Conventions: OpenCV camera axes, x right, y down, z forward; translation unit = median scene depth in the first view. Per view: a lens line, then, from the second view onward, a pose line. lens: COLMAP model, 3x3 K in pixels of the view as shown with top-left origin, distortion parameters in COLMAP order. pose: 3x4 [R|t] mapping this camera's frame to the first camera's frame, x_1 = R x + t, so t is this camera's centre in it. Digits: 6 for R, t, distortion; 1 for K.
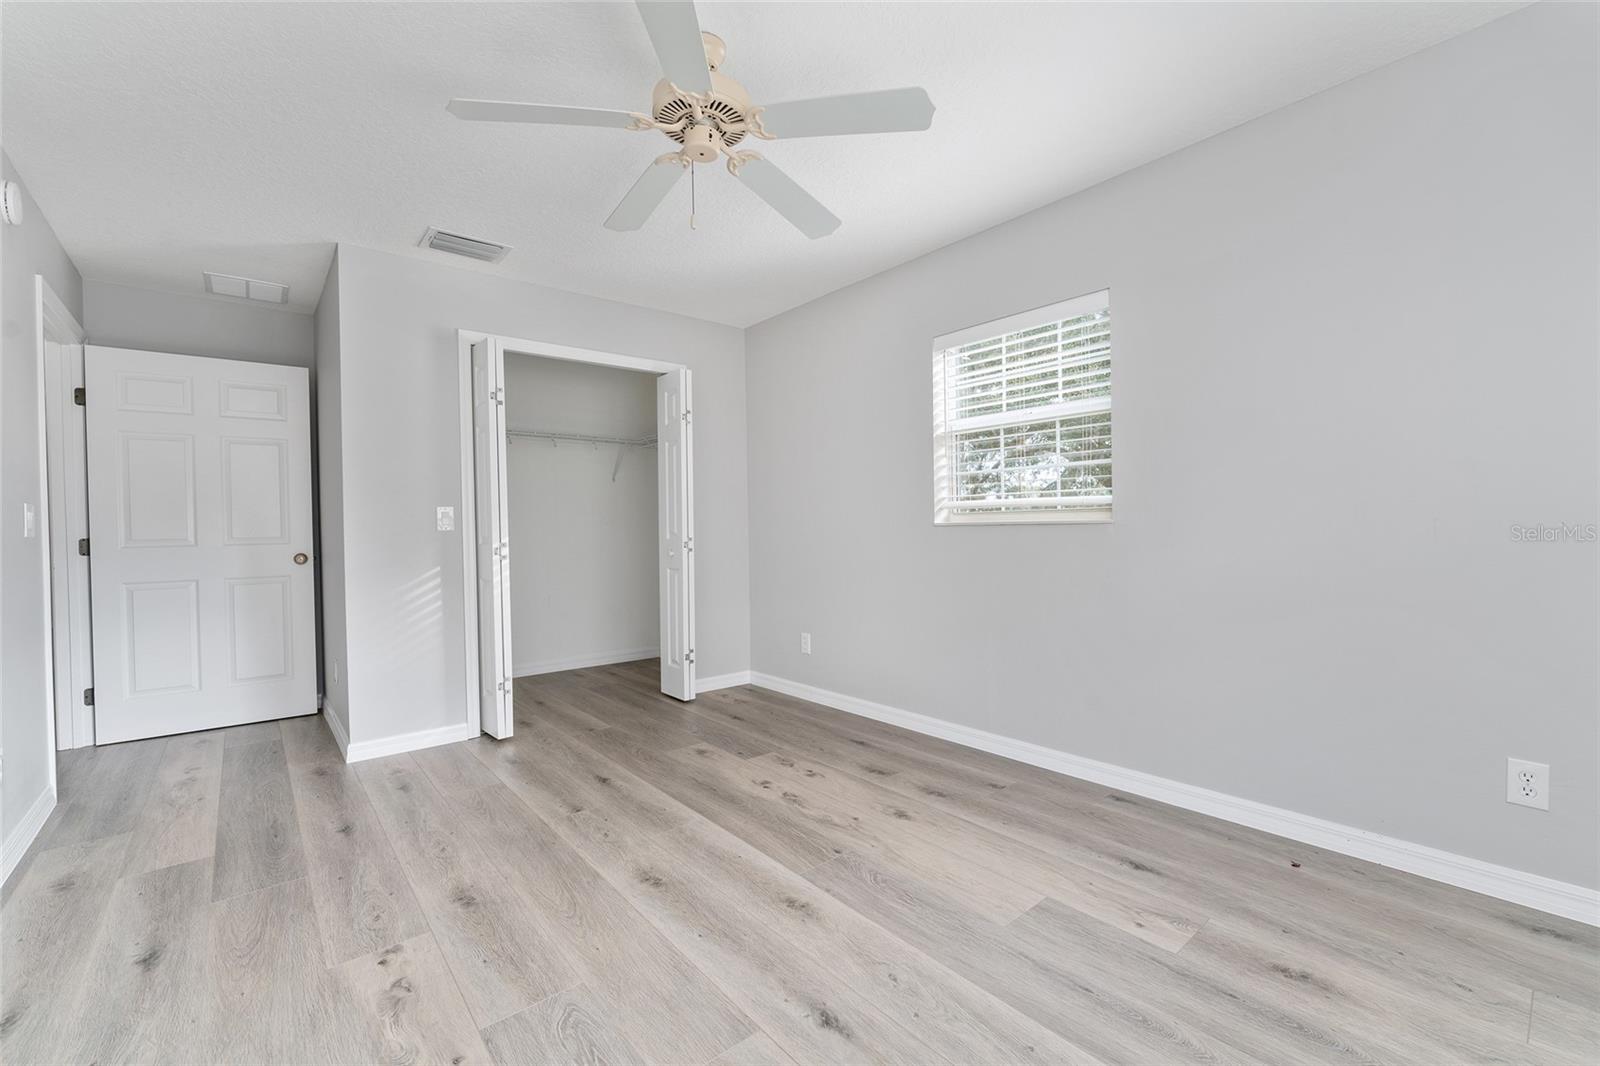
lens RADIAL K [[659.6, 0, 782.0], [0, 659.6, 534.5], [0, 0, 1]] dist [-0.012527, 0.000368]
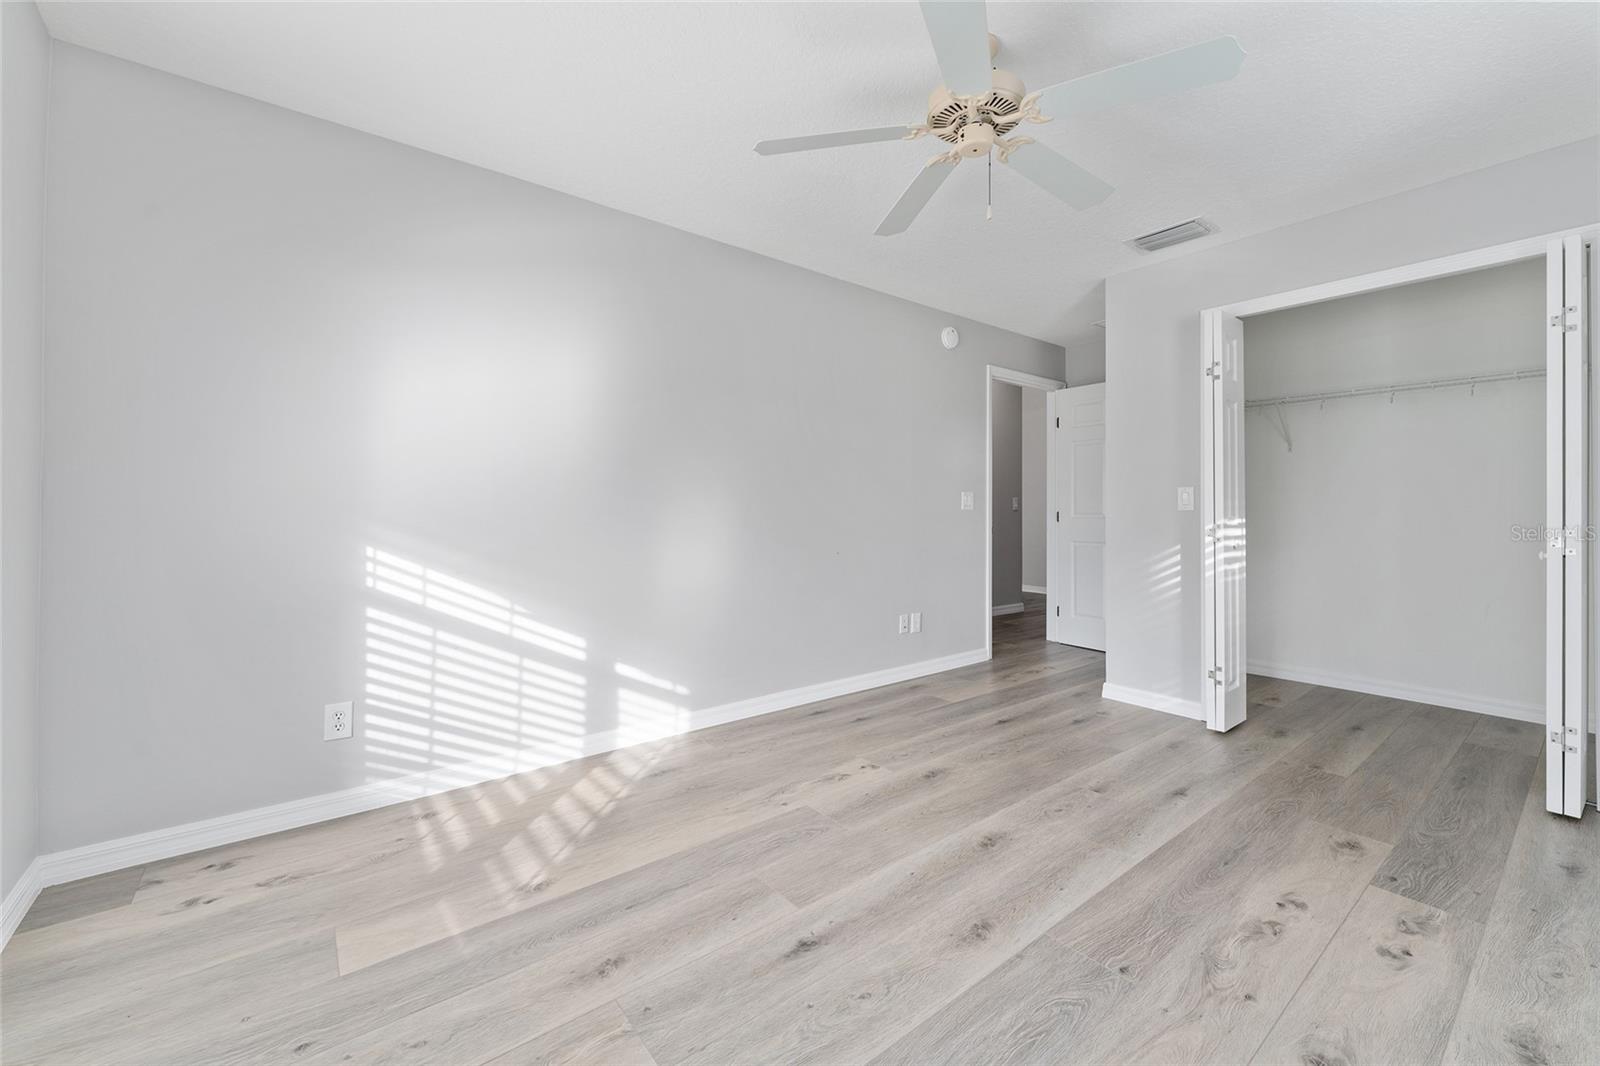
lens RADIAL K [[631.3, 0, 815.4], [0, 631.3, 502.5], [0, 0, 1]] dist [0.002621, -0.000874]
pose [[0.008109, 0.008410, -0.999932, 0.651921], [-0.014976, 0.999853, 0.008288, -0.023388], [0.999855, 0.014908, 0.008234, 0.554828]]
